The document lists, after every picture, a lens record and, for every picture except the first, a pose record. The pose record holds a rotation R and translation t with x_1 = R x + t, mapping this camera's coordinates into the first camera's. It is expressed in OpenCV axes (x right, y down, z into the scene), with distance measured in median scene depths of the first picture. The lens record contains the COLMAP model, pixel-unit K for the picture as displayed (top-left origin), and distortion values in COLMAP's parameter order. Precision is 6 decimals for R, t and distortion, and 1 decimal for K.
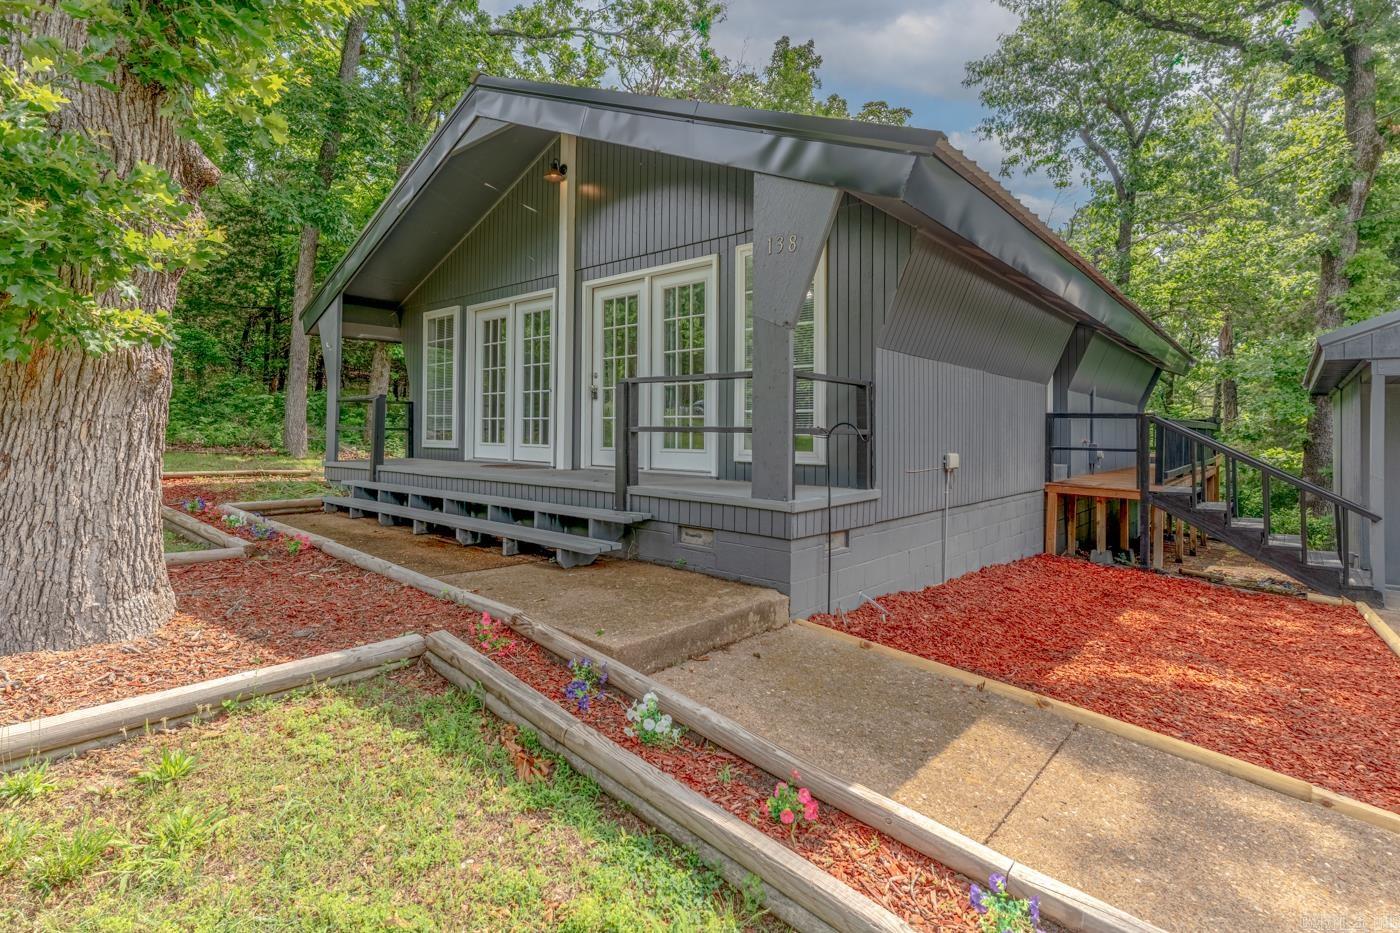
lens RADIAL K [[687.5, 0, 673.9], [0, 687.5, 427.4], [0, 0, 1]] dist [0.001965, 0.000772]
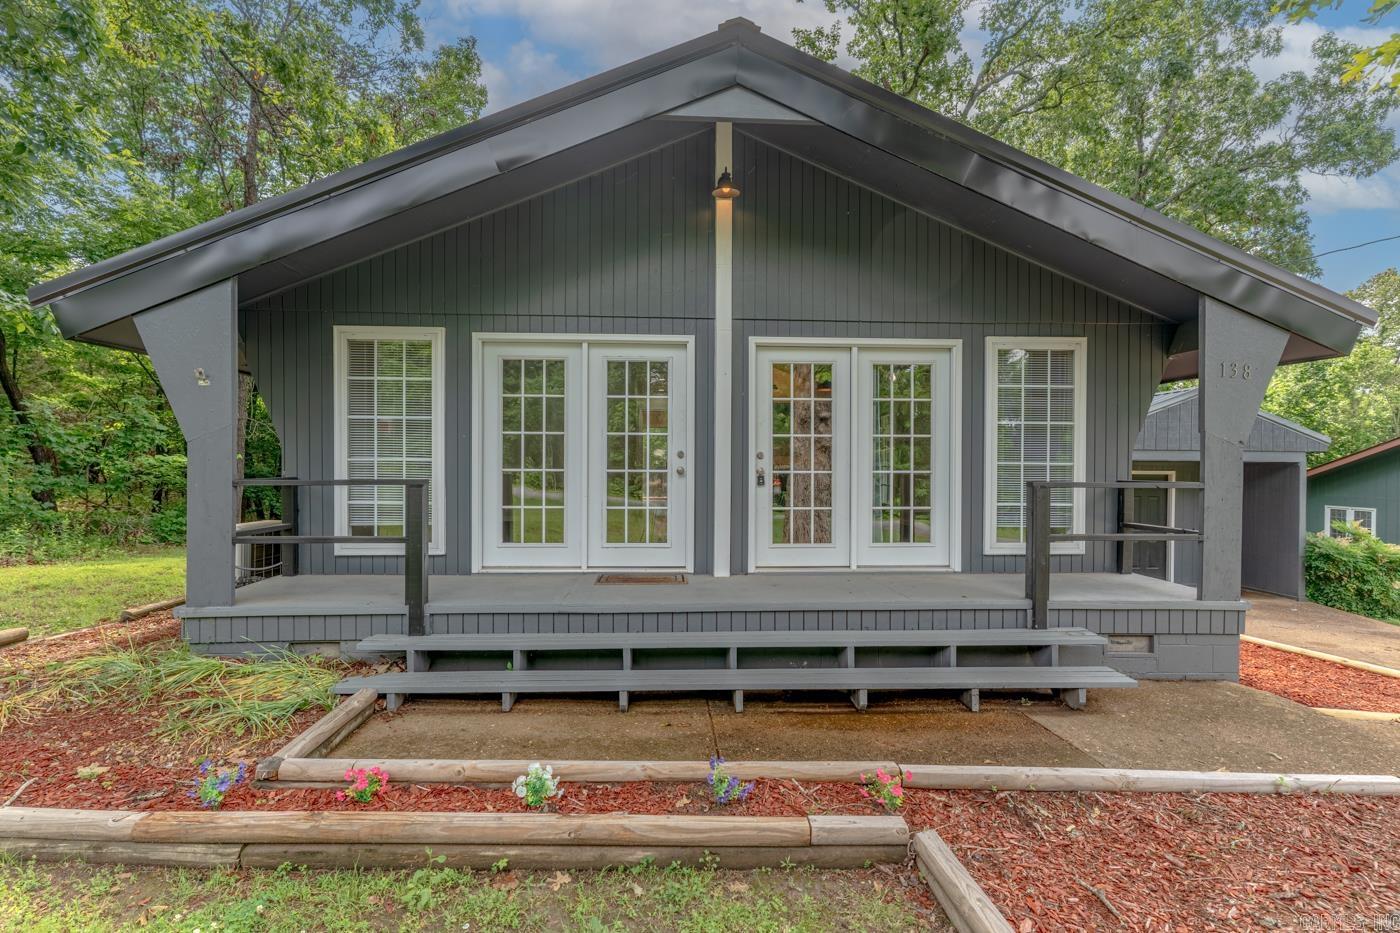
lens RADIAL K [[671.6, 0, 691.9], [0, 671.6, 470.2], [0, 0, 1]] dist [0.000239, 0.000701]
pose [[0.714280, -0.009093, 0.699801, -0.674054], [-0.001345, 0.999896, 0.014365, -0.064817], [-0.699858, -0.011202, 0.714194, 0.460766]]
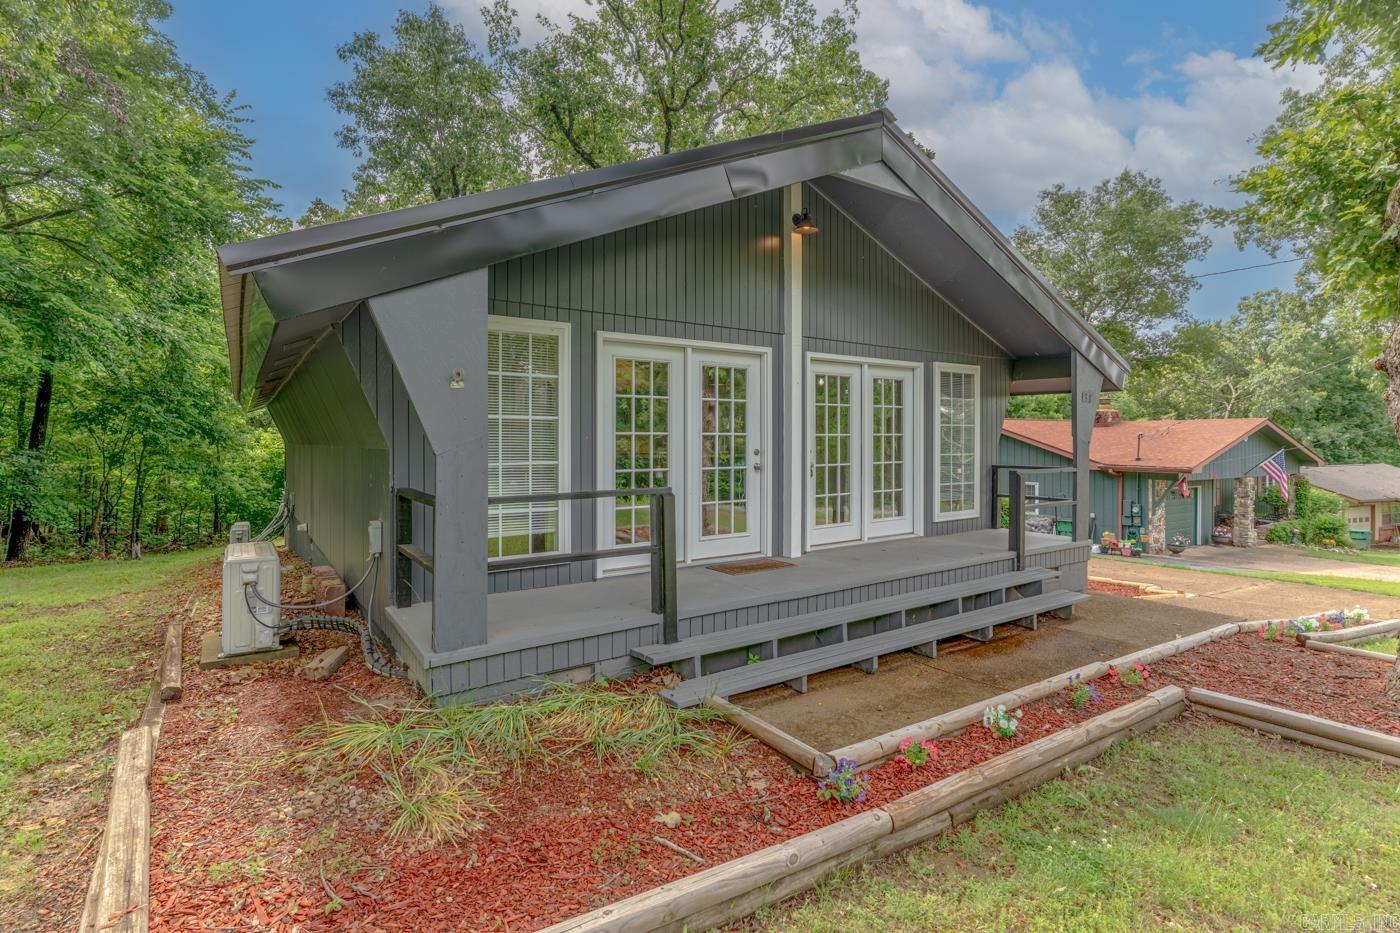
lens RADIAL K [[677.3, 0, 698.3], [0, 677.3, 444.5], [0, 0, 1]] dist [0.000112, 0.000053]
pose [[0.243100, -0.003468, 0.969995, -0.988908], [0.009853, 0.999951, 0.001106, -0.083395], [-0.969951, 0.009288, 0.243122, 0.865652]]
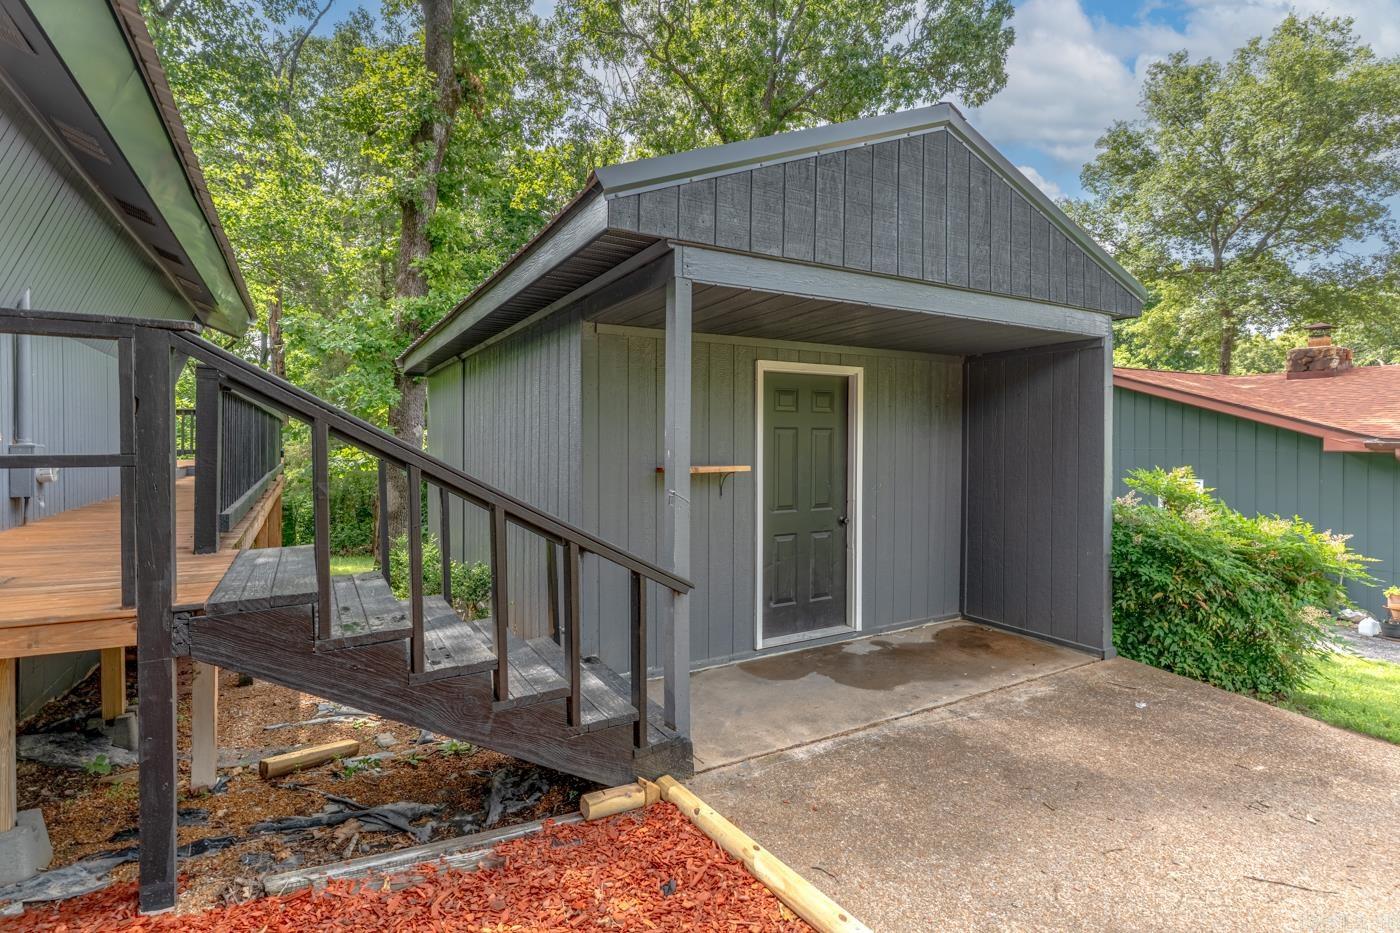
lens RADIAL K [[687.5, 0, 673.9], [0, 687.5, 427.4], [0, 0, 1]] dist [0.001965, 0.000772]
pose [[0.336702, 0.010308, 0.941555, 0.497871], [-0.000992, 0.999943, -0.010593, 0.024973], [-0.941611, 0.002633, 0.336693, 0.732264]]
